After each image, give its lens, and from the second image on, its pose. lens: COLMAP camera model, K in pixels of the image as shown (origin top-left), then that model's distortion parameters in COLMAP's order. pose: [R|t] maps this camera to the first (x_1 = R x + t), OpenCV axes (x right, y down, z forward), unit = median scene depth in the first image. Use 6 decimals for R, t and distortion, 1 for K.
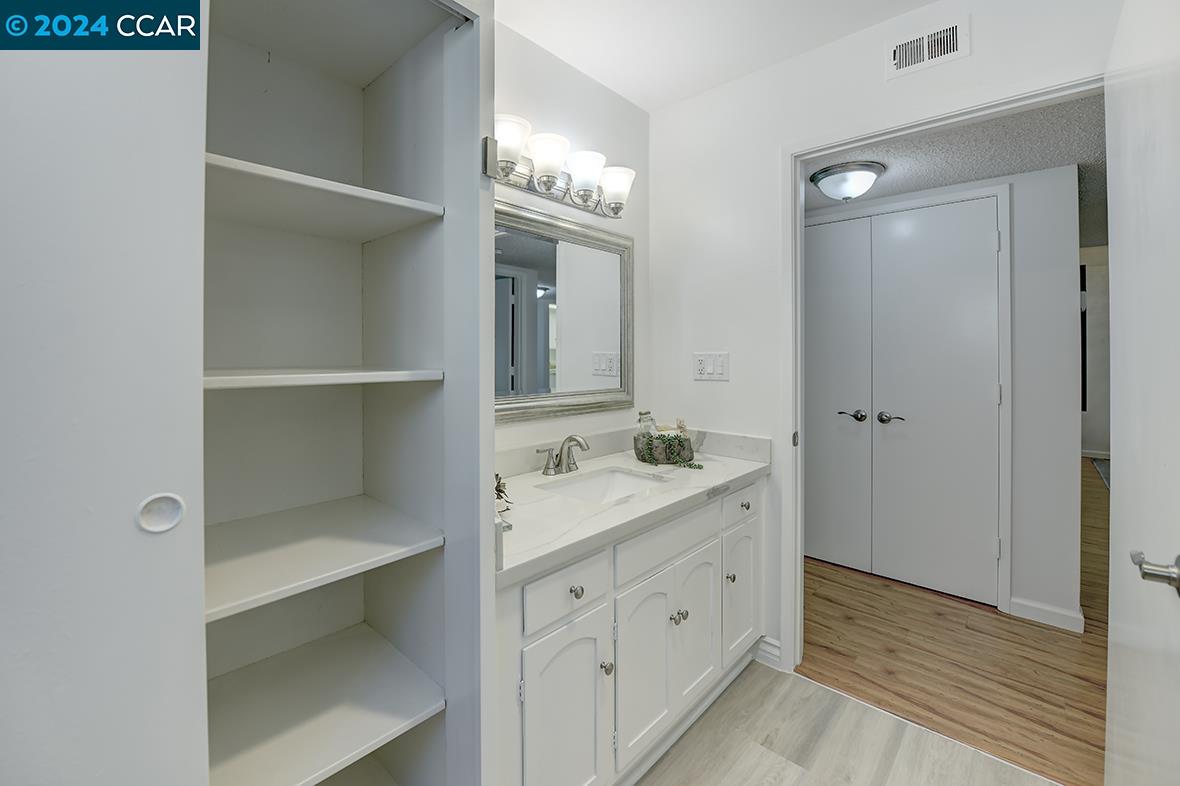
lens RADIAL K [[480.4, 0, 585.9], [0, 480.4, 356.8], [0, 0, 1]] dist [-0.015794, -0.000271]
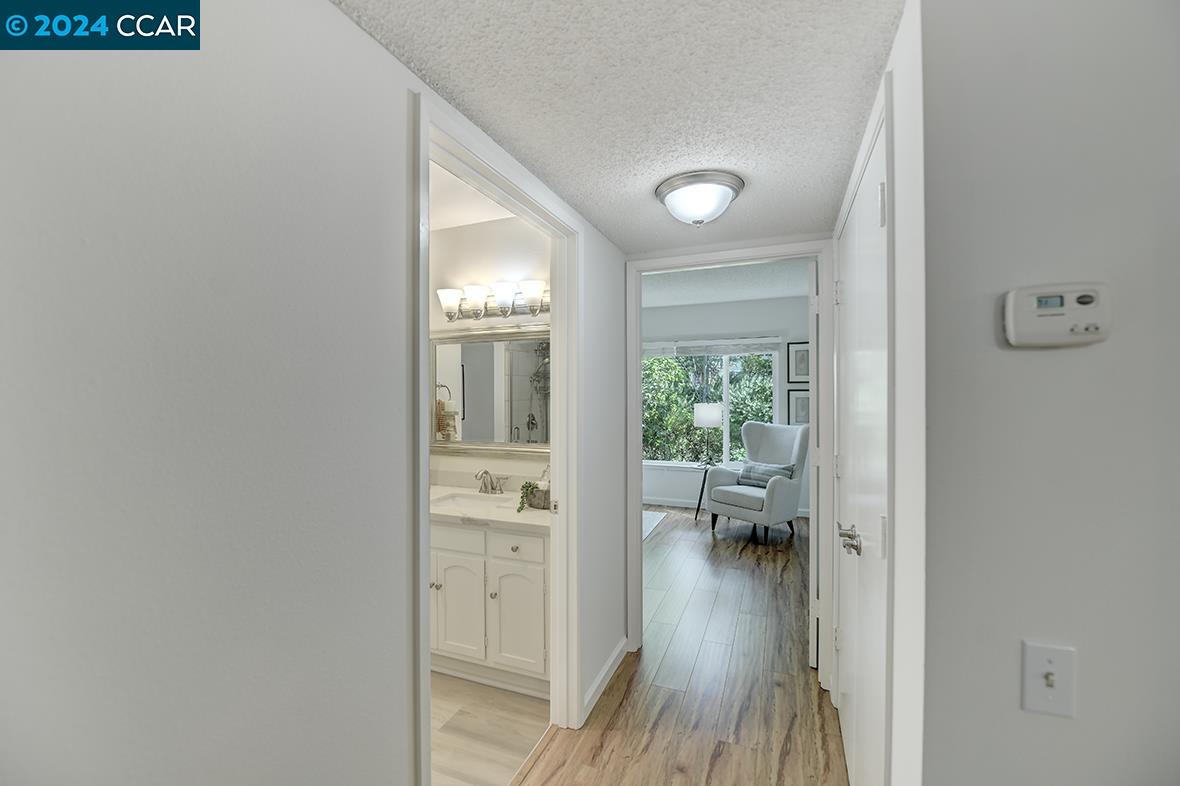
lens RADIAL K [[493.7, 0, 590.0], [0, 493.7, 393.0], [0, 0, 1]] dist [-0.018434, -0.000083]
pose [[0.356743, -0.007022, -0.934176, 1.547304], [0.006871, 0.999964, -0.004893, -0.075210], [0.934177, -0.004673, 0.356779, 0.720017]]
